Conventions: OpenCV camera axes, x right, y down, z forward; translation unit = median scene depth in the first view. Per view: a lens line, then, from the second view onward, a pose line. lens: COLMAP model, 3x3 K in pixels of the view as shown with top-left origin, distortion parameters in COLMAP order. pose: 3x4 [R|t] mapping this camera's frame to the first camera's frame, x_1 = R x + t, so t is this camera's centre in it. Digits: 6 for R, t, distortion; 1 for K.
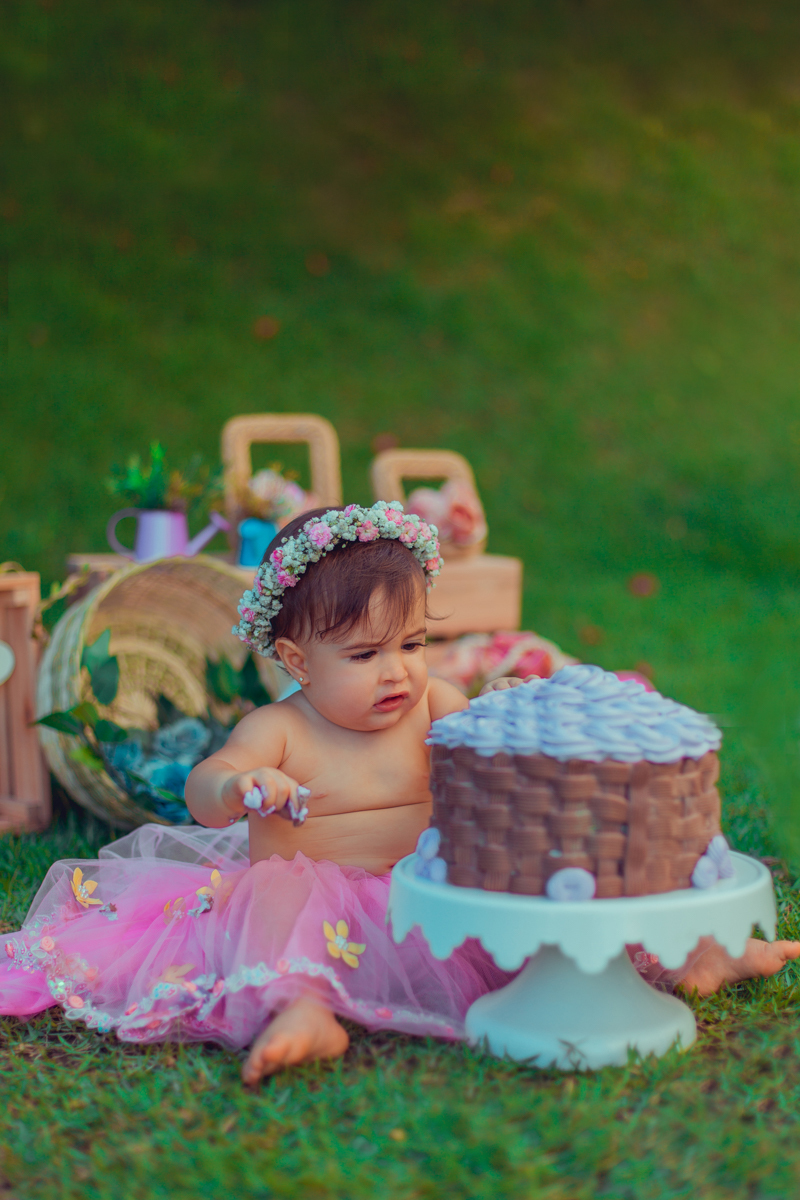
lens RADIAL K [[1954.1, 0, 400.0], [0, 1954.1, 600.0], [0, 0, 1]] dist [-0.009899, -0.014935]
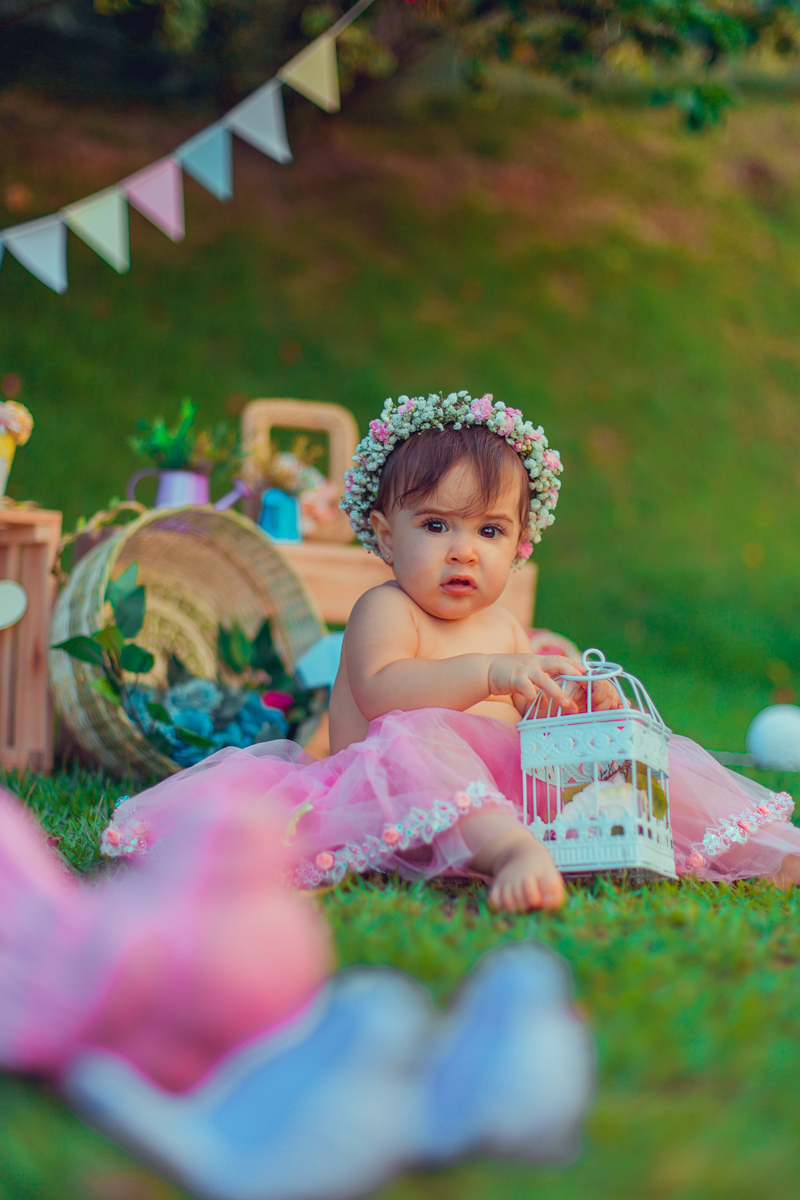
lens RADIAL K [[1954.1, 0, 400.0], [0, 1954.1, 600.0], [0, 0, 1]] dist [-0.009899, -0.014935]
pose [[0.995520, 0.069230, 0.064395, -0.073984], [-0.060706, 0.990168, -0.126021, 0.135869], [-0.072486, 0.121548, 0.989935, 0.031422]]
